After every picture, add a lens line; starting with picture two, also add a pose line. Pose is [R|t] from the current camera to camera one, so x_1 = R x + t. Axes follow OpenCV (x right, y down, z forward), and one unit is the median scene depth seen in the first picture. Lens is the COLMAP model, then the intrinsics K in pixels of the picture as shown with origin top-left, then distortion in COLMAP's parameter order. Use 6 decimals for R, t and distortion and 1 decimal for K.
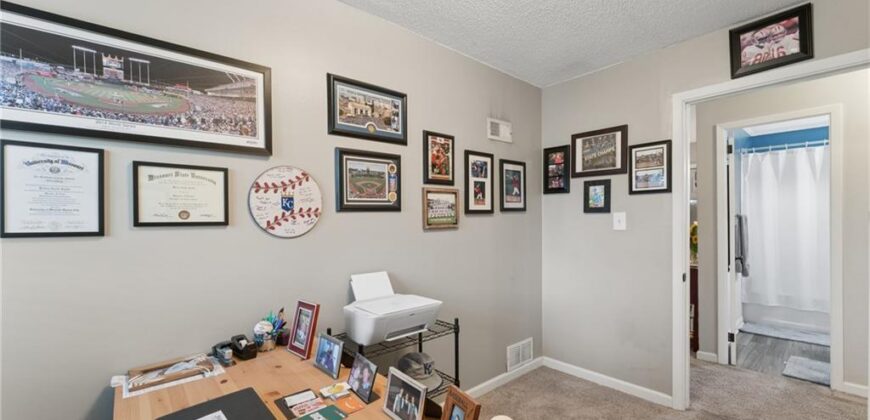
lens RADIAL K [[348.6, 0, 435.1], [0, 348.6, 213.6], [0, 0, 1]] dist [-0.001834, -0.000186]
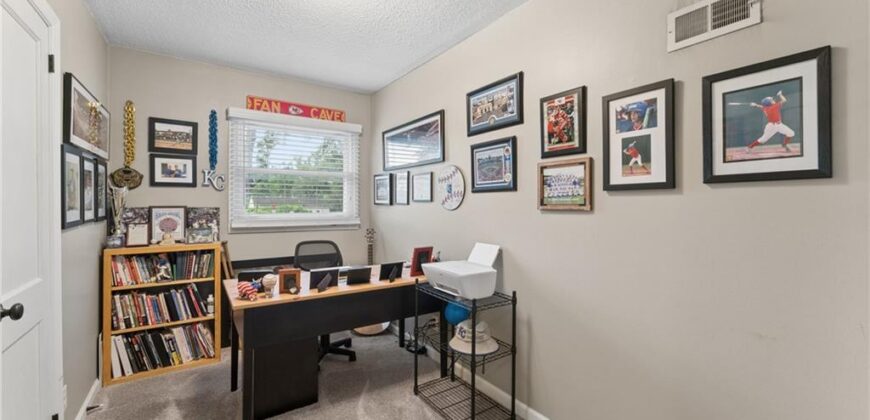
lens RADIAL K [[348.6, 0, 434.7], [0, 348.6, 204.7], [0, 0, 1]] dist [-0.001834, -0.000186]
pose [[-0.105774, 0.006327, -0.994370, 0.884226], [-0.000383, 0.999979, 0.006403, 0.025889], [0.994390, 0.001058, -0.105770, 0.826671]]
